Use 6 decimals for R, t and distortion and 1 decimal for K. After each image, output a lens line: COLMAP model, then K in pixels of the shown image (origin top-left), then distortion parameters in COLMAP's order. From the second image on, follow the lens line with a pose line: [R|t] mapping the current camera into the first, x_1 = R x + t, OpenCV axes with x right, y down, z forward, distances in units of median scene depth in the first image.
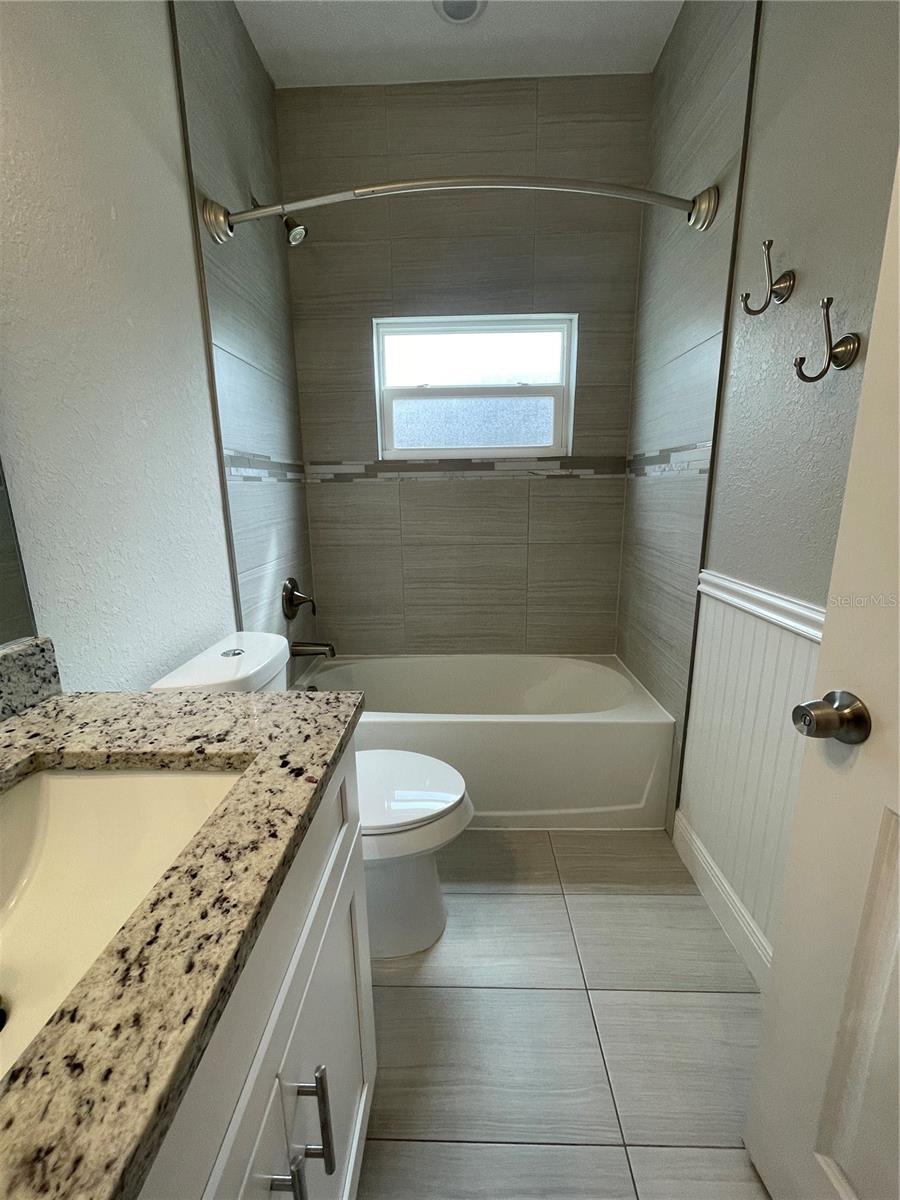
lens RADIAL K [[486.1, 0, 449.3], [0, 486.1, 596.3], [0, 0, 1]] dist [-0.003273, 0.000601]
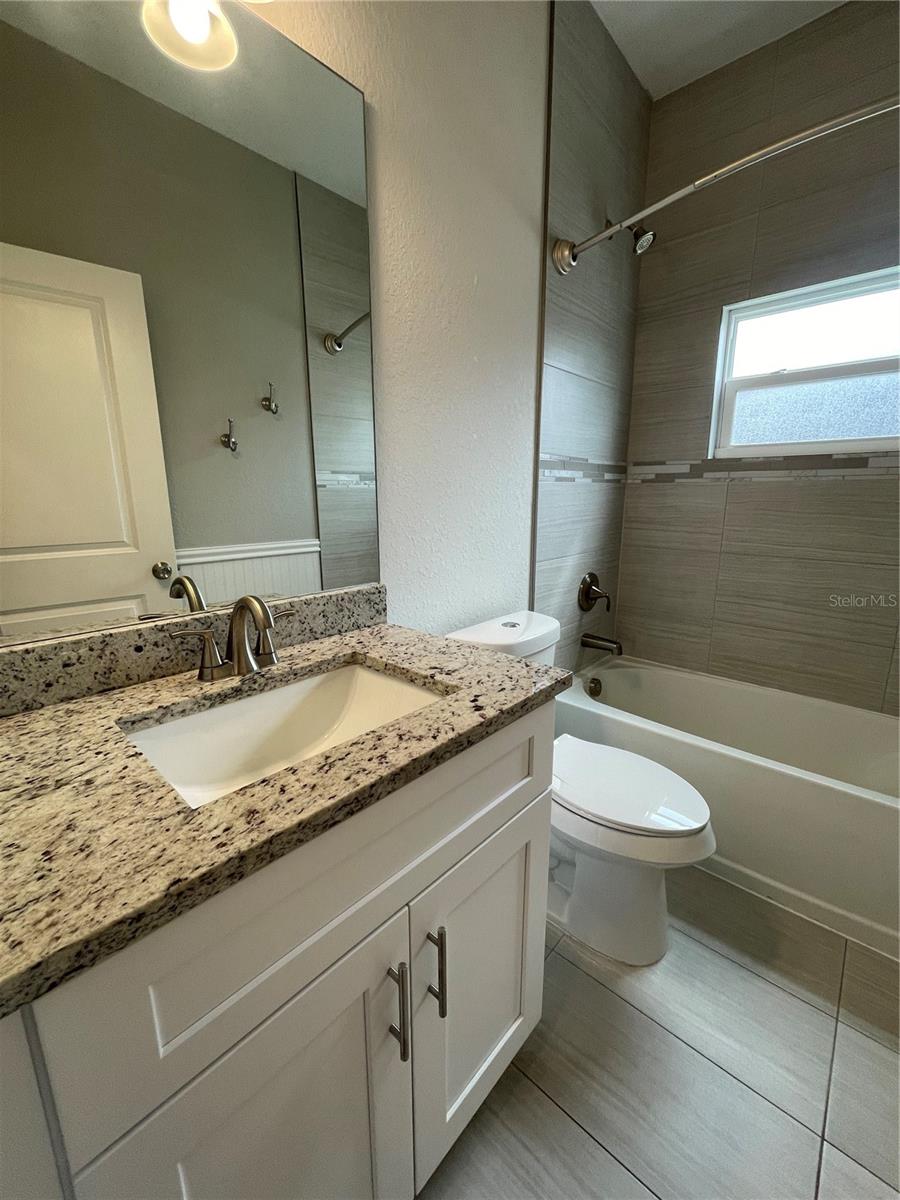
lens RADIAL K [[486.1, 0, 449.3], [0, 486.1, 596.3], [0, 0, 1]] dist [-0.003273, 0.000601]
pose [[0.758756, 0.147382, -0.634482, 0.289799], [-0.150454, 0.987380, 0.049431, 0.017502], [0.633761, 0.057954, 0.771355, -0.027983]]
